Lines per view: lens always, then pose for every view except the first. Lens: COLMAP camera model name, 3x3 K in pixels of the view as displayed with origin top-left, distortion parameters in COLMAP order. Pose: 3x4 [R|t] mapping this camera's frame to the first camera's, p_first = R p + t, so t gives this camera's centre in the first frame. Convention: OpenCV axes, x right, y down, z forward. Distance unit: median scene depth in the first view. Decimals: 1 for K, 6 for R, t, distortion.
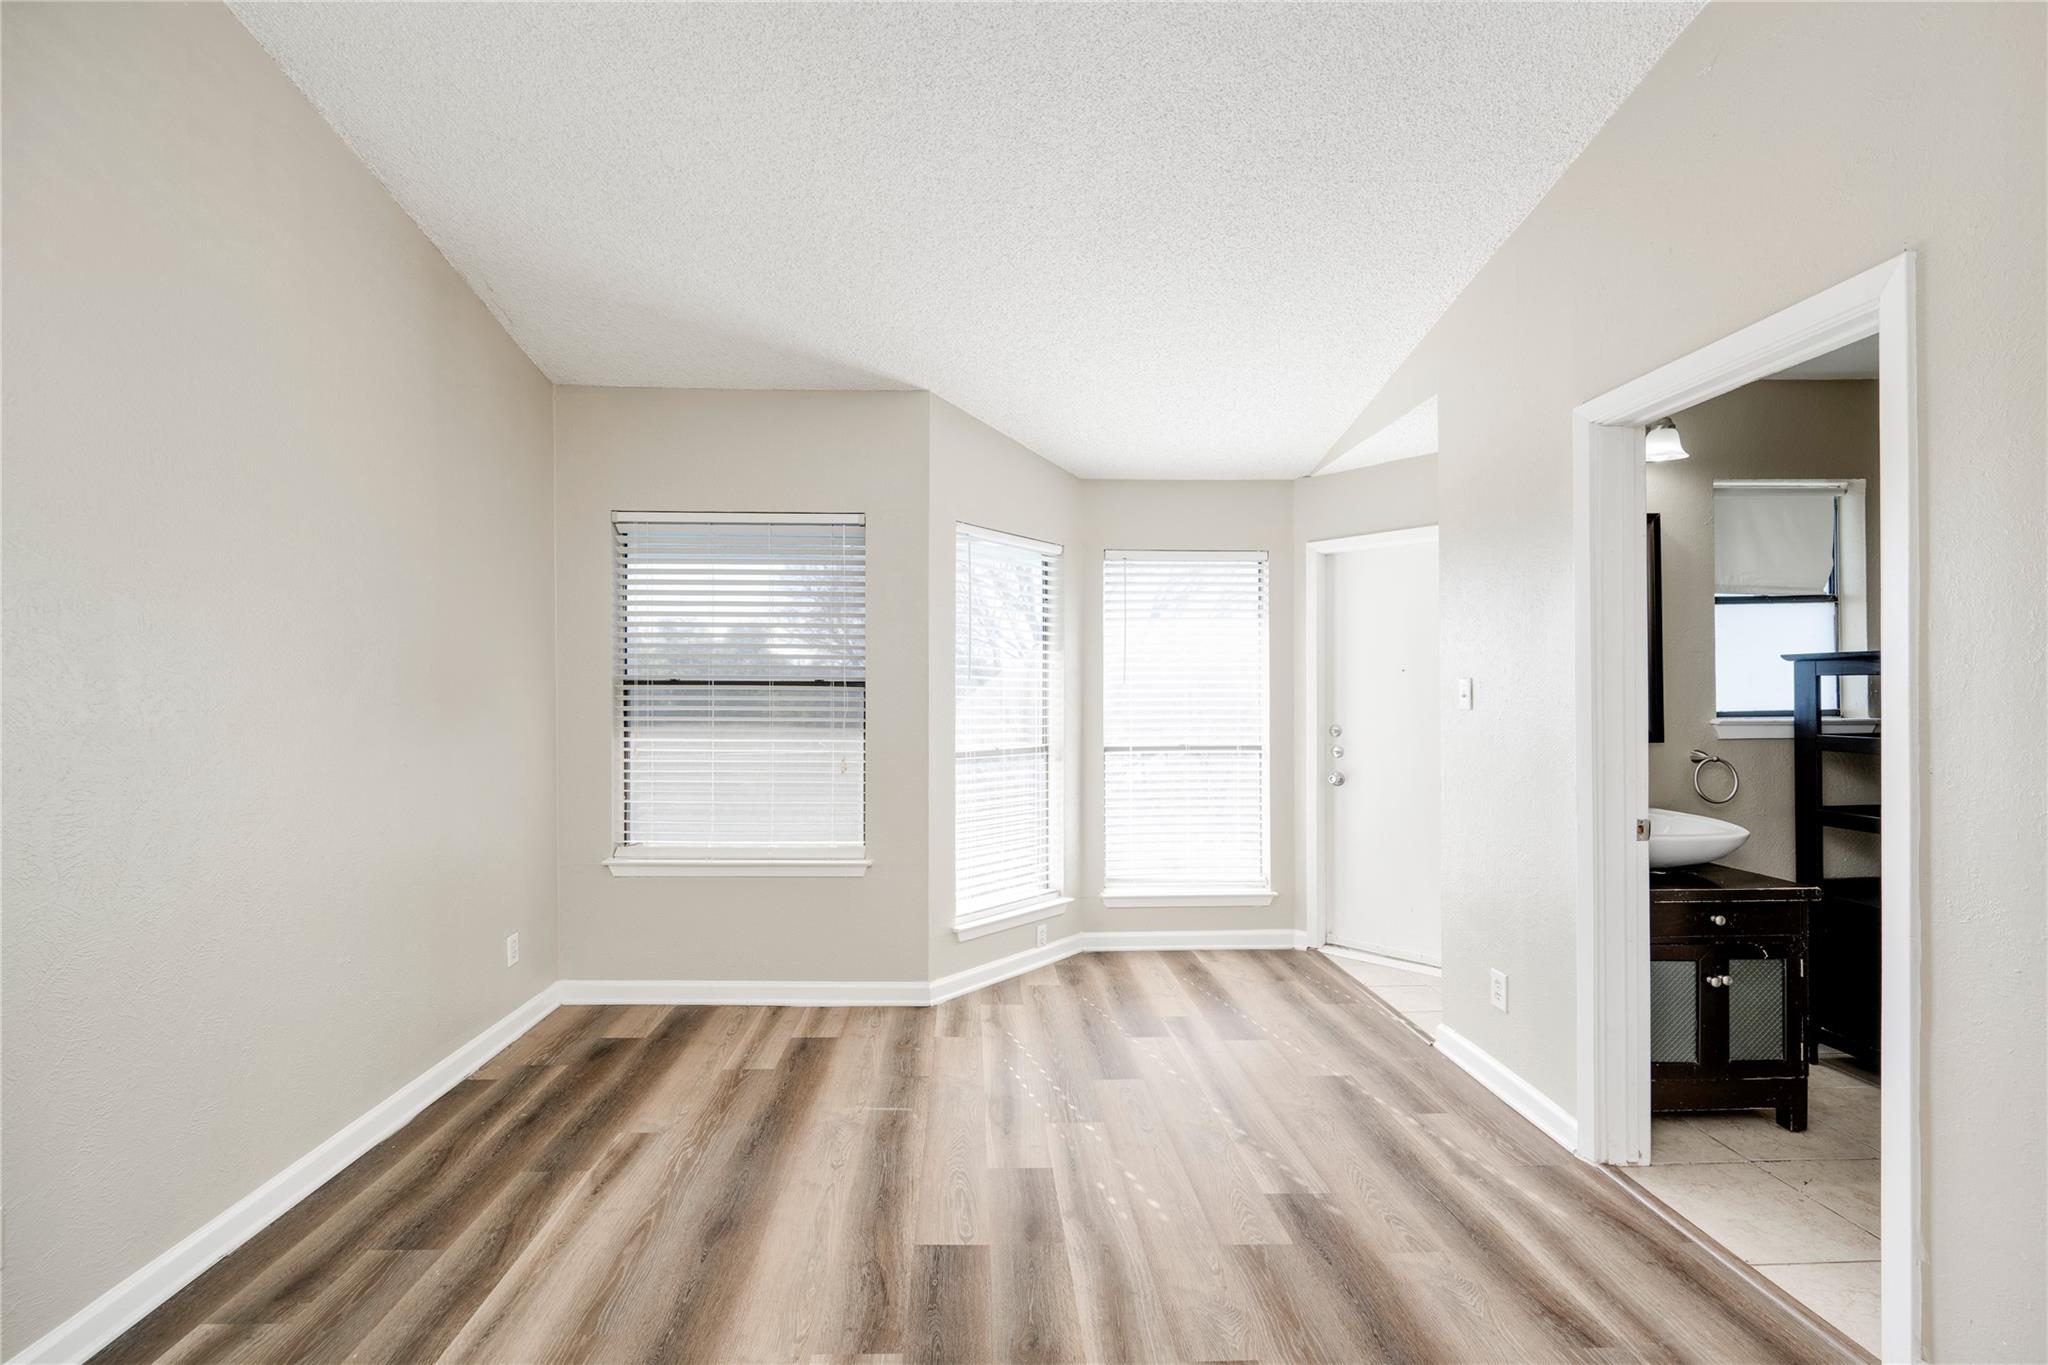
lens RADIAL K [[849.6, 0, 997.4], [0, 849.6, 695.1], [0, 0, 1]] dist [-0.001581, -0.000102]
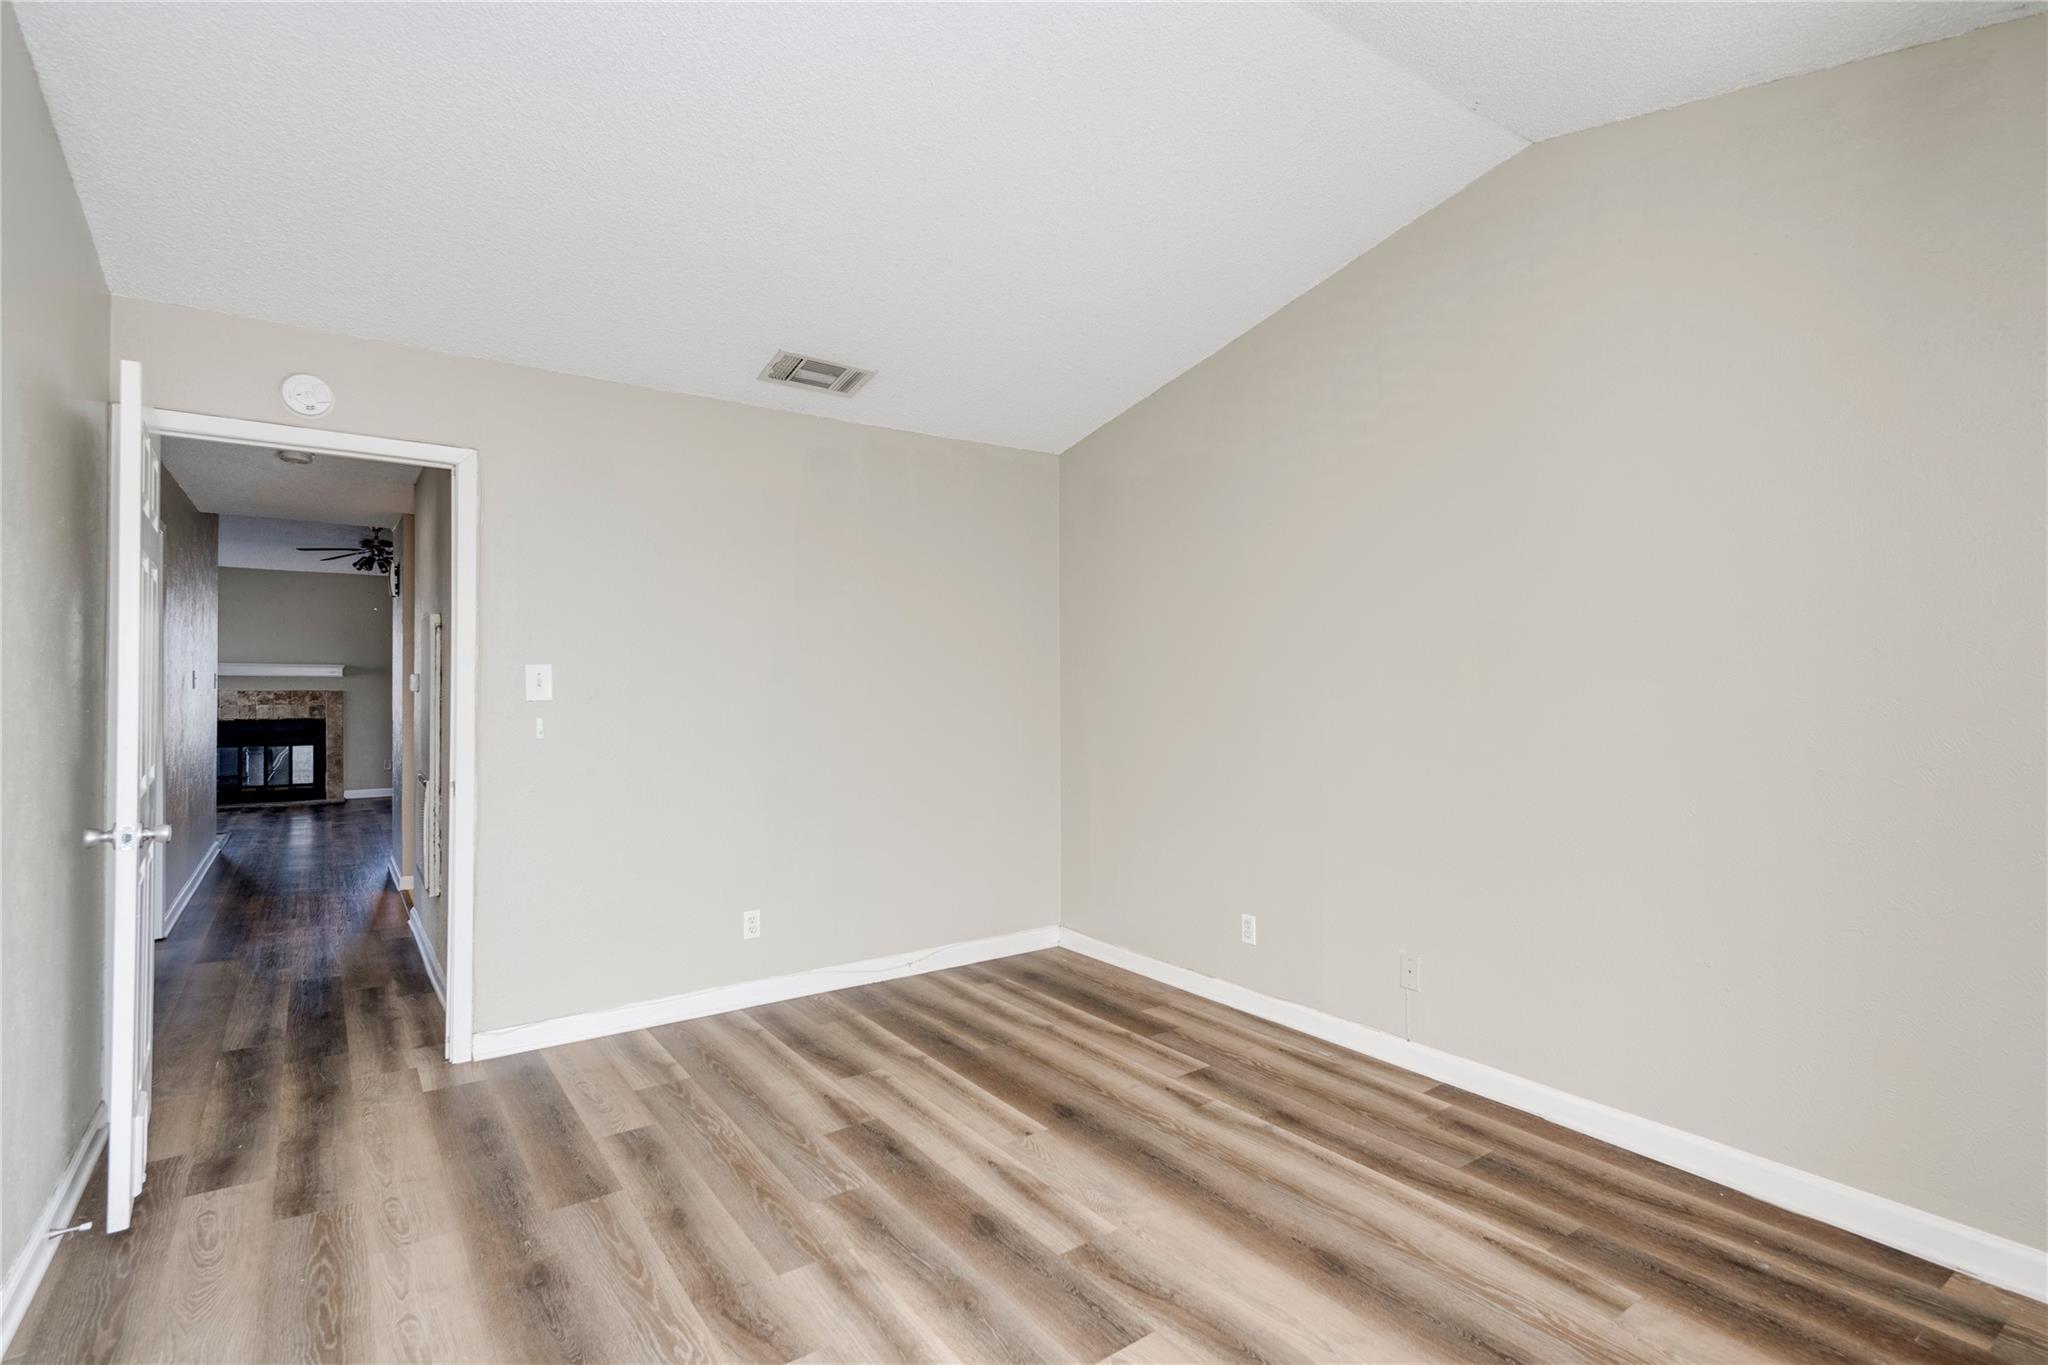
lens RADIAL K [[993.3, 0, 1026.6], [0, 993.3, 671.0], [0, 0, 1]] dist [0.014233, -0.000422]
pose [[-0.831945, -0.006080, -0.554825, 0.324009], [-0.001631, 0.999962, -0.008512, -0.002116], [0.554856, -0.006176, -0.831923, 1.004053]]
